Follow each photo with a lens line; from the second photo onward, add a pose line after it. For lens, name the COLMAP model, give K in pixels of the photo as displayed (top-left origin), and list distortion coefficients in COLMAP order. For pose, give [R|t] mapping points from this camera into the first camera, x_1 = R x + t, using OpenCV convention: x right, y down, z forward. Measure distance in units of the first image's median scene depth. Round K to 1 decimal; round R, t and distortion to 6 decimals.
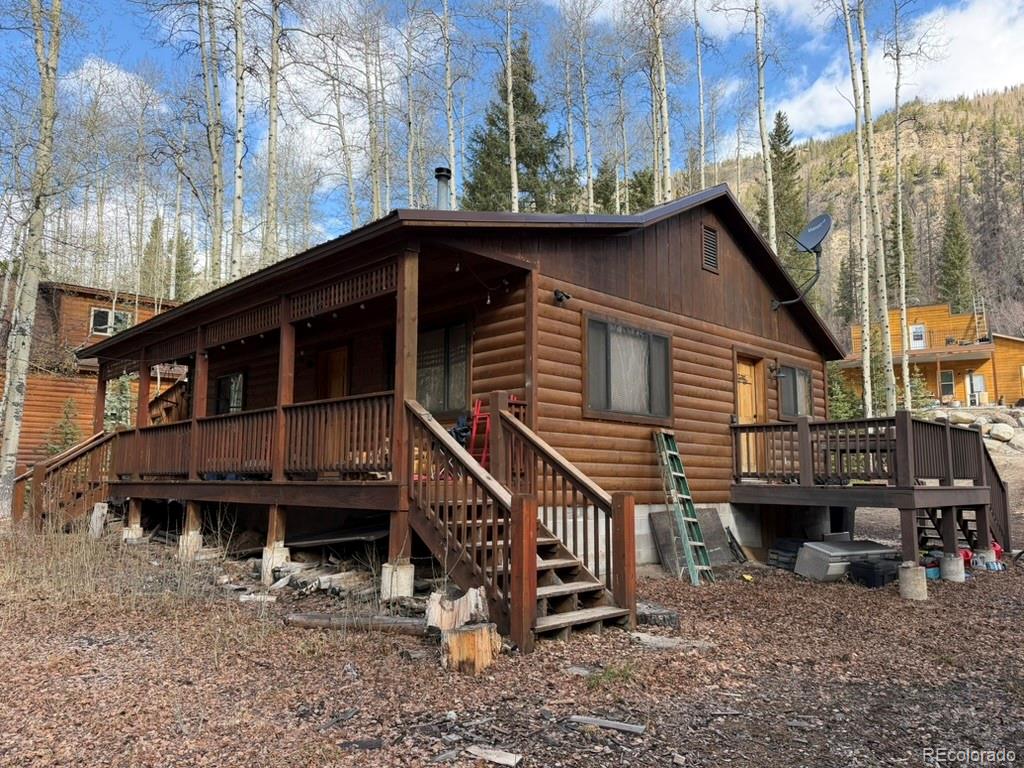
lens RADIAL K [[729.0, 0, 512.0], [0, 729.0, 384.4], [0, 0, 1]] dist [-0.000226, -0.001352]
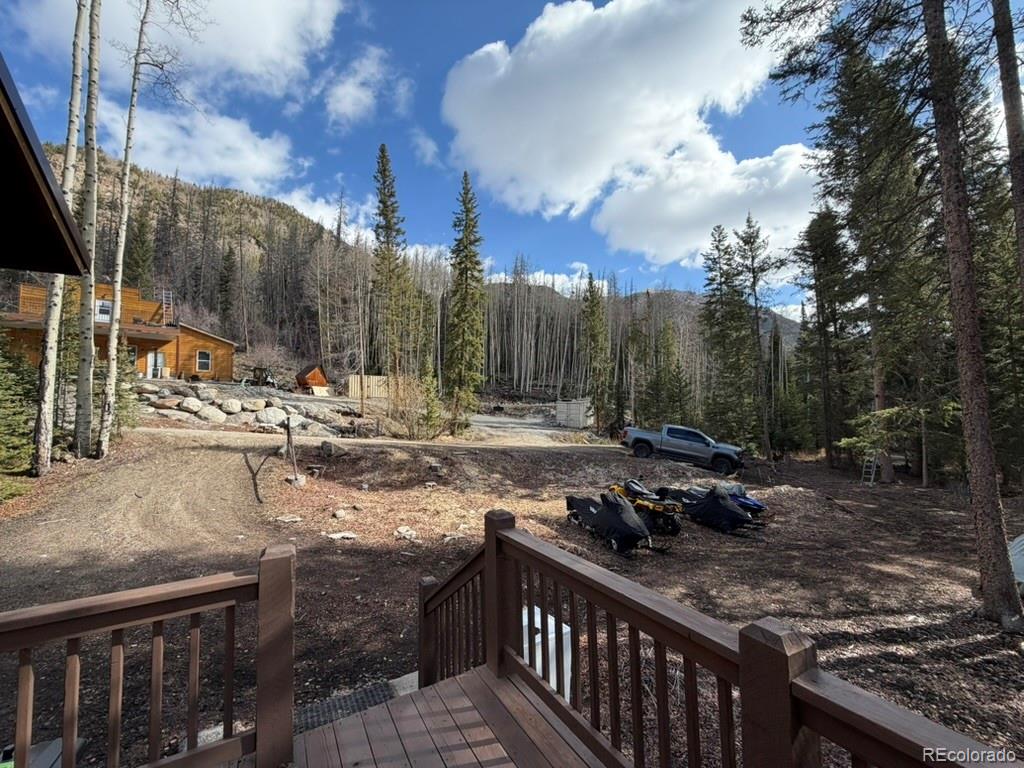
lens RADIAL K [[406.0, 0, 509.8], [0, 406.0, 384.2], [0, 0, 1]] dist [-0.000948, 0.000144]
pose [[0.231727, 0.054103, 0.971275, 0.121889], [-0.107063, 0.993805, -0.029815, -0.003158], [-0.966871, -0.097079, 0.236084, 0.281738]]
